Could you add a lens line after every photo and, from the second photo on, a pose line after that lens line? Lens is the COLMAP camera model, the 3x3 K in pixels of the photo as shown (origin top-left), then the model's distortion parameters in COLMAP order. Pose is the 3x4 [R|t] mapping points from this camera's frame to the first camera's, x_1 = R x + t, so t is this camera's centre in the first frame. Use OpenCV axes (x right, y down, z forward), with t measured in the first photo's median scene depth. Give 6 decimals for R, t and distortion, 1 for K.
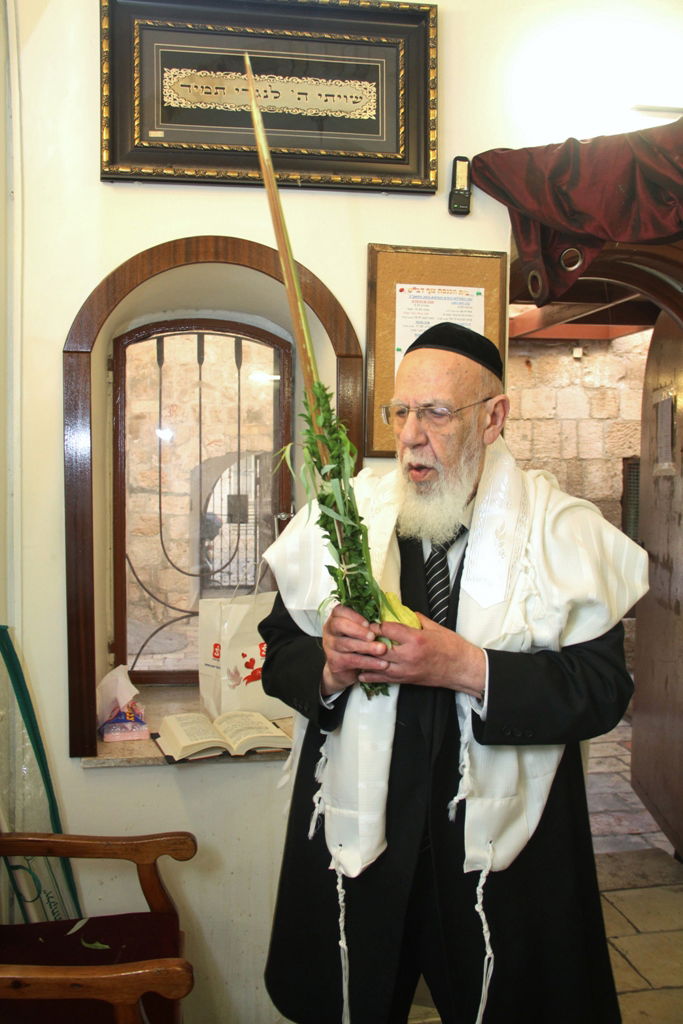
lens RADIAL K [[1021.3, 0, 341.5], [0, 1021.3, 512.0], [0, 0, 1]] dist [0.000717, 0.311406]
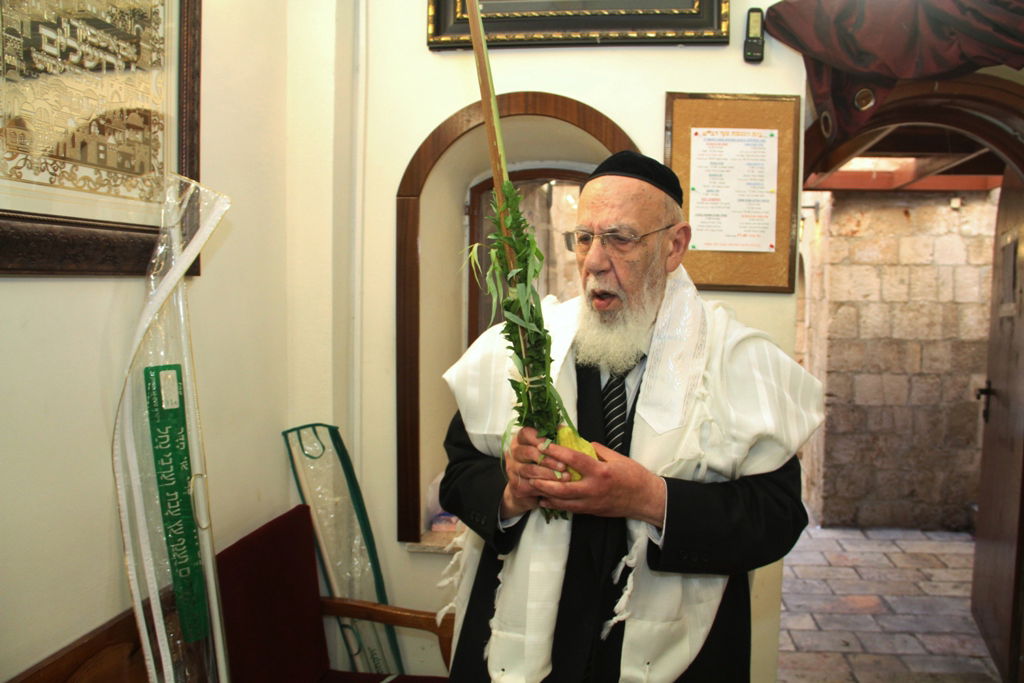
lens RADIAL K [[858.5, 0, 511.4], [0, 858.5, 348.7], [0, 0, 1]] dist [-0.009544, -0.001911]
pose [[0.964844, 0.030753, -0.261019, 0.115323], [-0.028974, 0.999523, 0.010660, 0.002864], [0.261223, -0.002723, 0.965275, 0.082328]]
